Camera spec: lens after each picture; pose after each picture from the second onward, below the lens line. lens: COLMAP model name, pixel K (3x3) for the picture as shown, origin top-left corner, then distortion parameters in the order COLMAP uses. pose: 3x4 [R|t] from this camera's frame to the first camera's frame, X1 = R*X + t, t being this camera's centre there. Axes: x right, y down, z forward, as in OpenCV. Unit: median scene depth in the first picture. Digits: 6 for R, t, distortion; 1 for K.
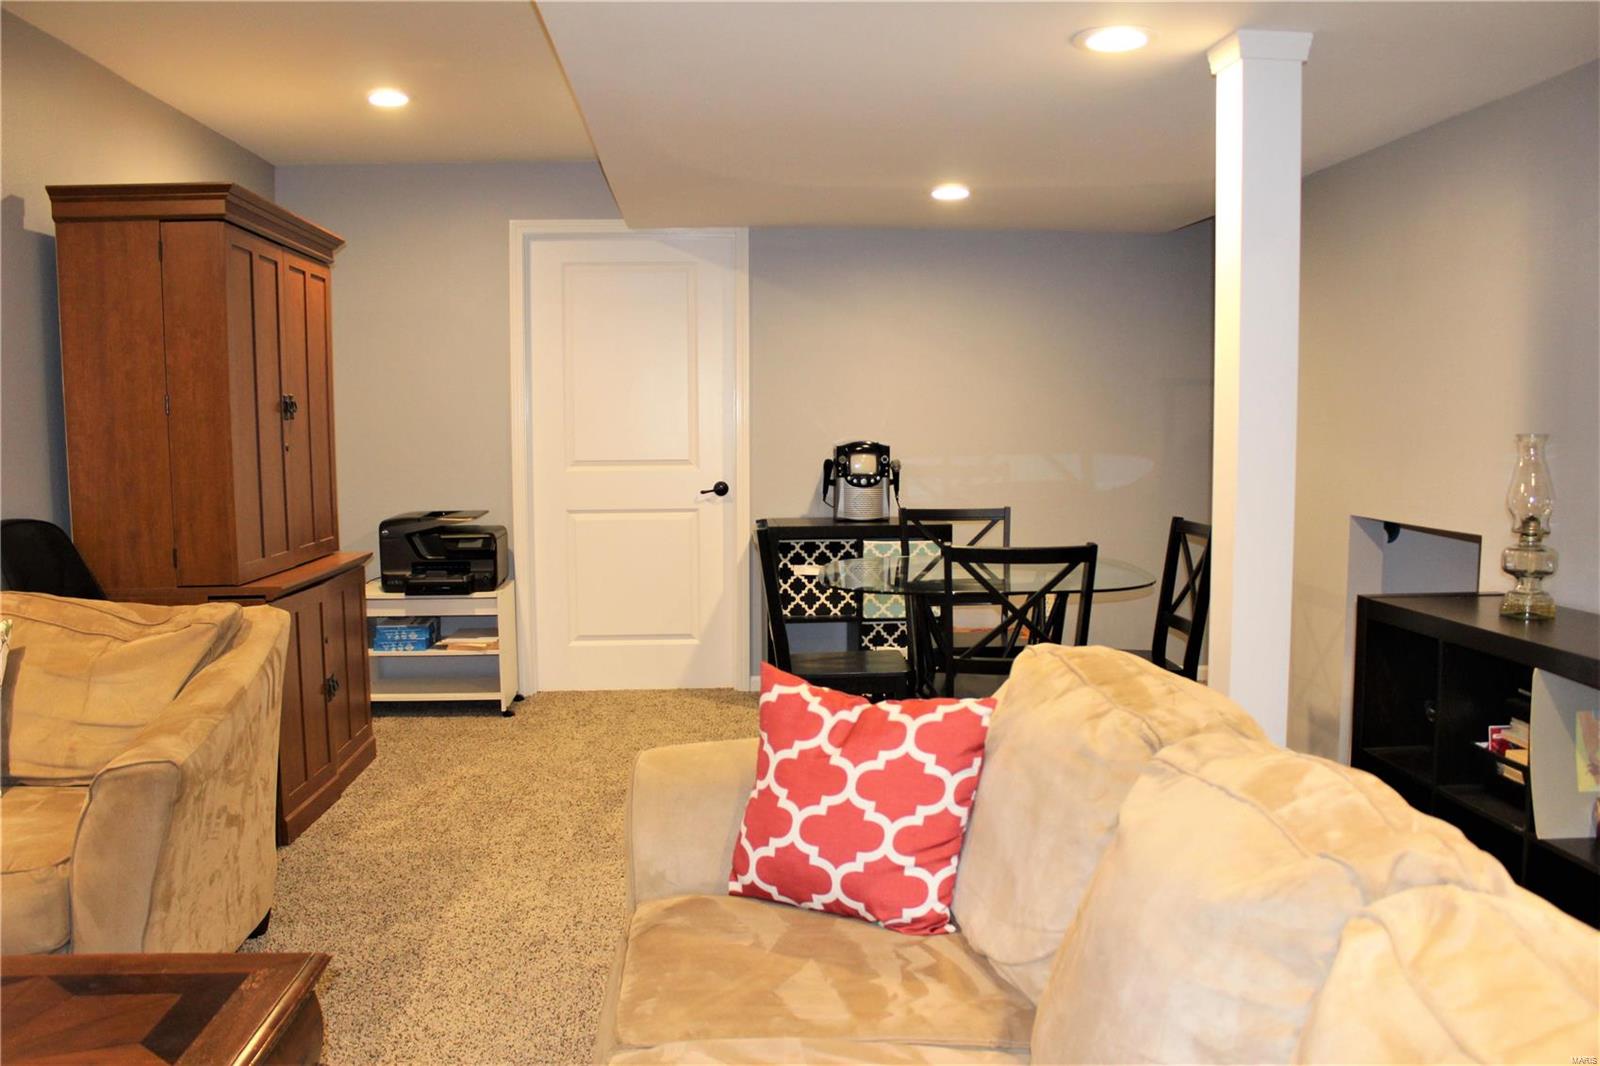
lens RADIAL K [[1340.0, 0, 804.4], [0, 1340.0, 542.5], [0, 0, 1]] dist [-0.151080, 0.122534]
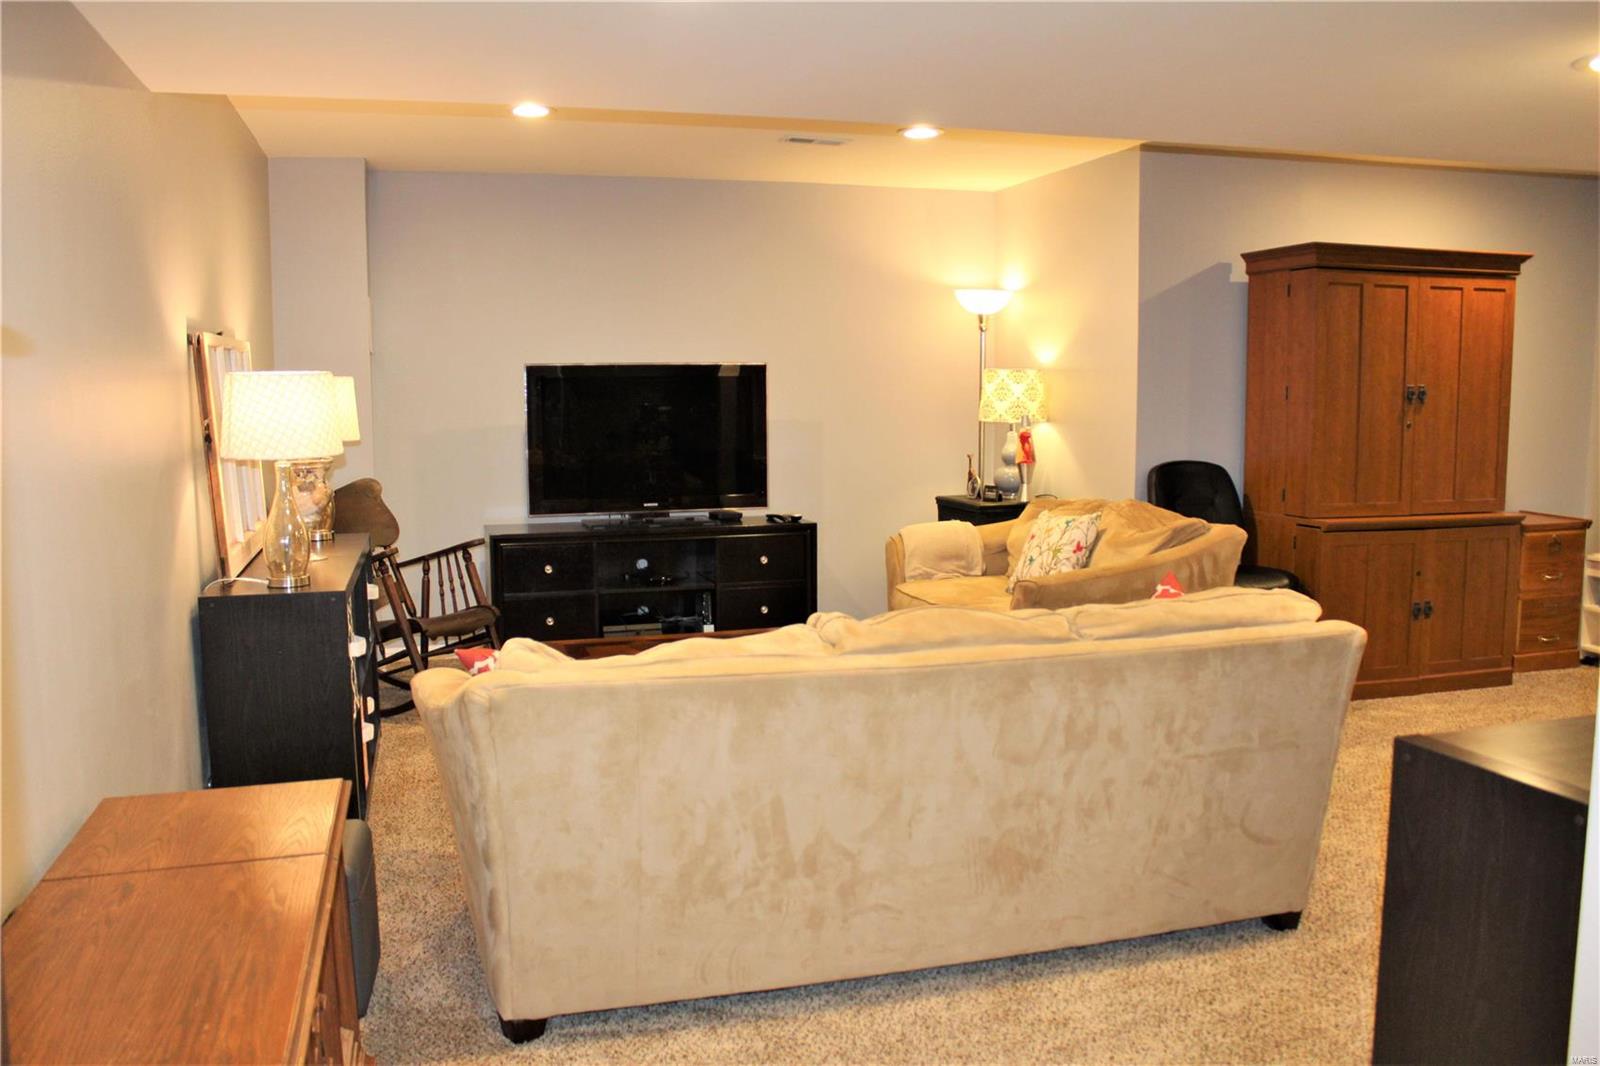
lens RADIAL K [[1340.0, 0, 807.9], [0, 1340.0, 543.5], [0, 0, 1]] dist [-0.151080, 0.122534]
pose [[0.216000, 0.115328, -0.969558, 0.714754], [-0.088210, 0.991244, 0.098256, -0.027657], [0.972401, 0.064302, 0.224282, 0.110097]]
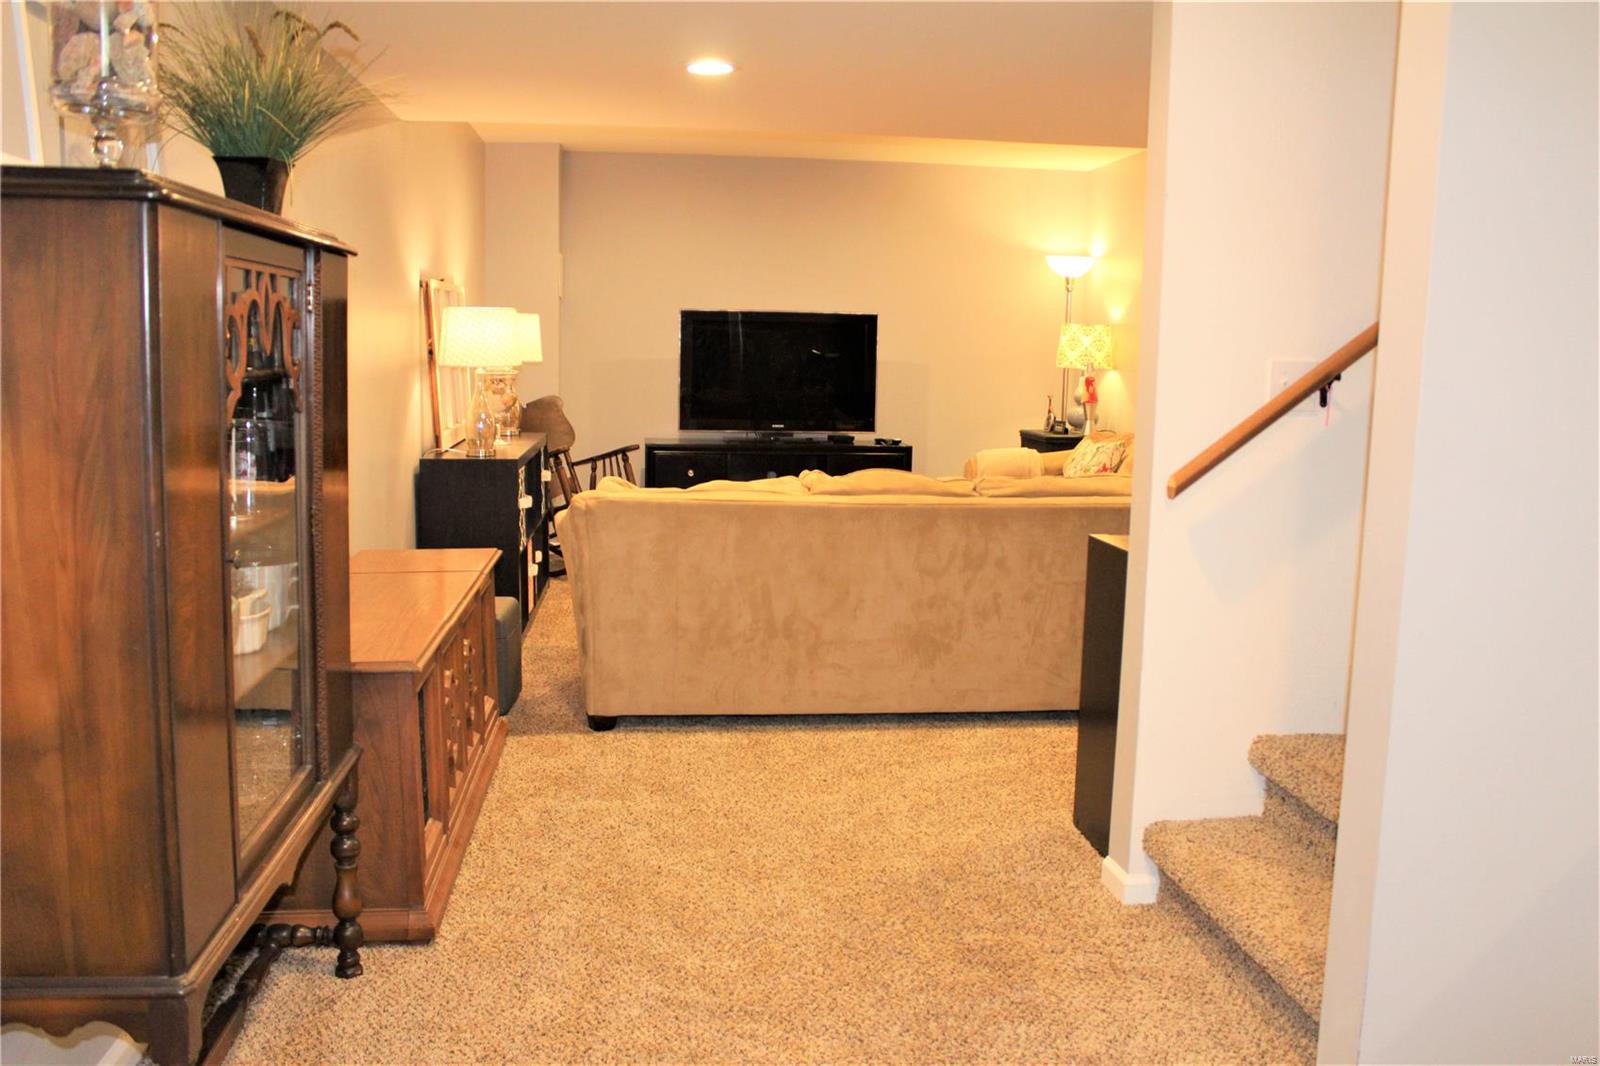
lens RADIAL K [[1340.0, 0, 799.4], [0, 1340.0, 536.5], [0, 0, 1]] dist [-0.151080, 0.122534]
pose [[0.050346, 0.148145, -0.987683, 1.047234], [-0.114461, 0.983277, 0.141649, -0.023524], [0.992151, 0.105920, 0.066461, 0.189964]]
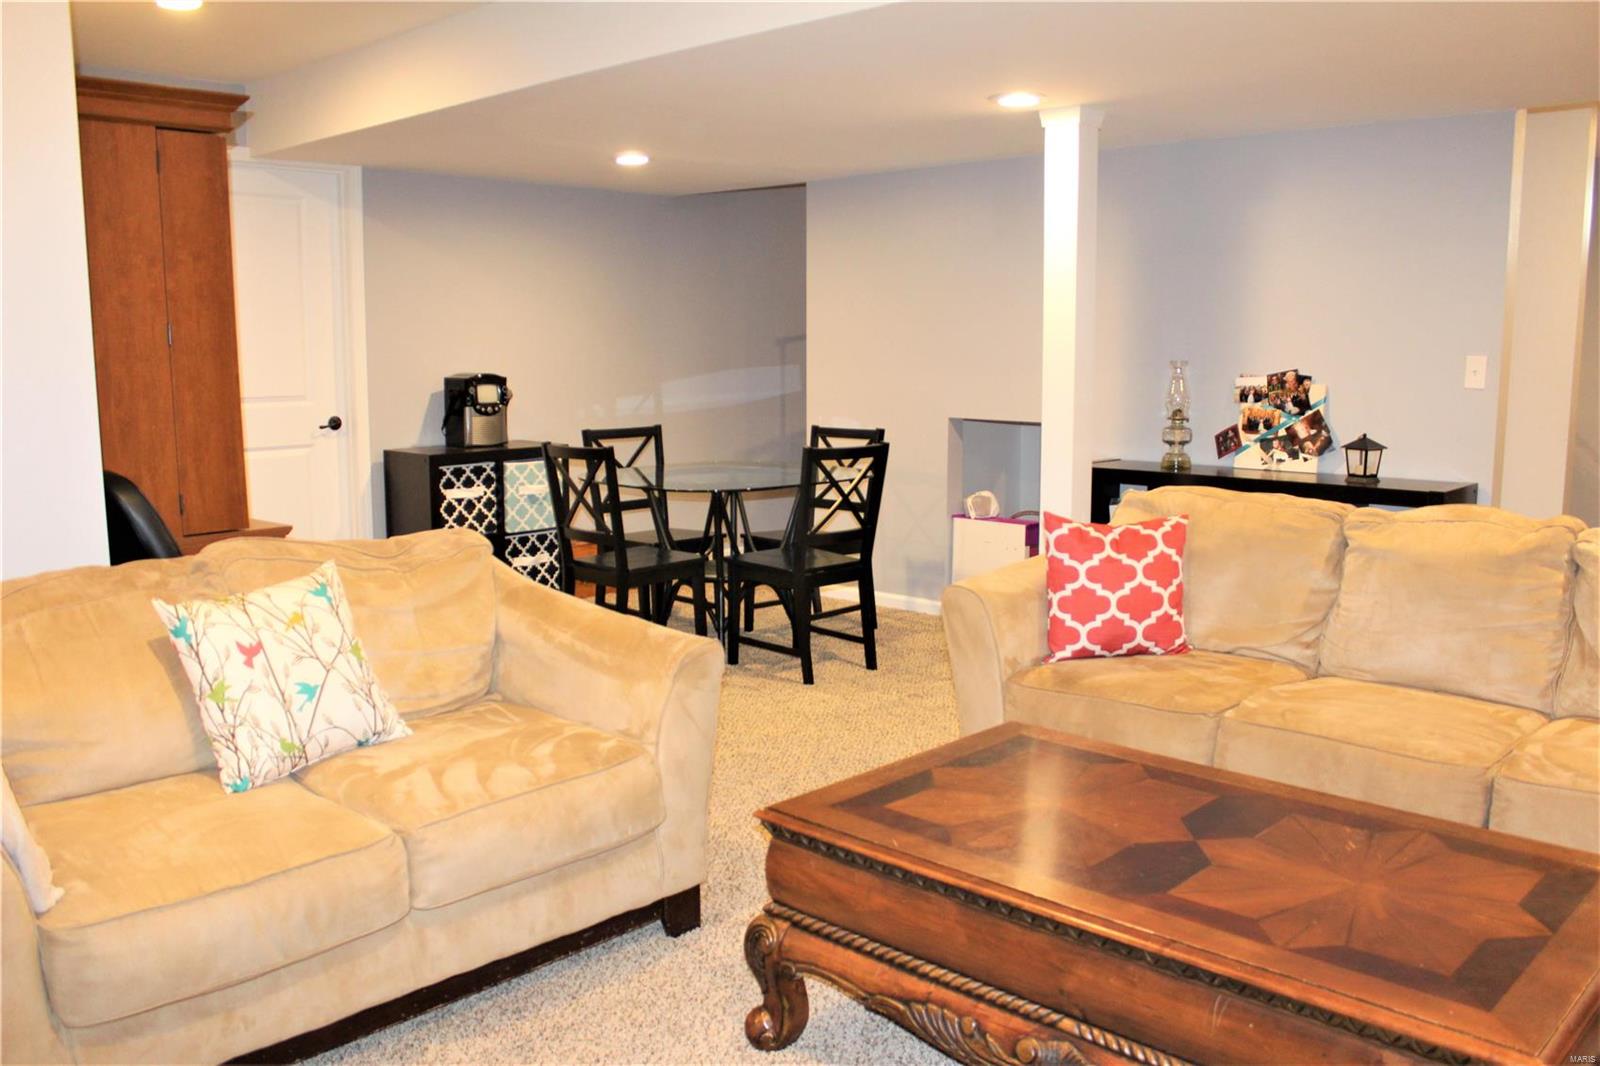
lens RADIAL K [[1340.0, 0, 798.9], [0, 1340.0, 548.7], [0, 0, 1]] dist [-0.151080, 0.122534]
pose [[0.731415, -0.096784, 0.675030, -0.645445], [0.060495, 0.995183, 0.077139, -0.001254], [-0.679244, -0.015585, 0.733747, 0.033860]]
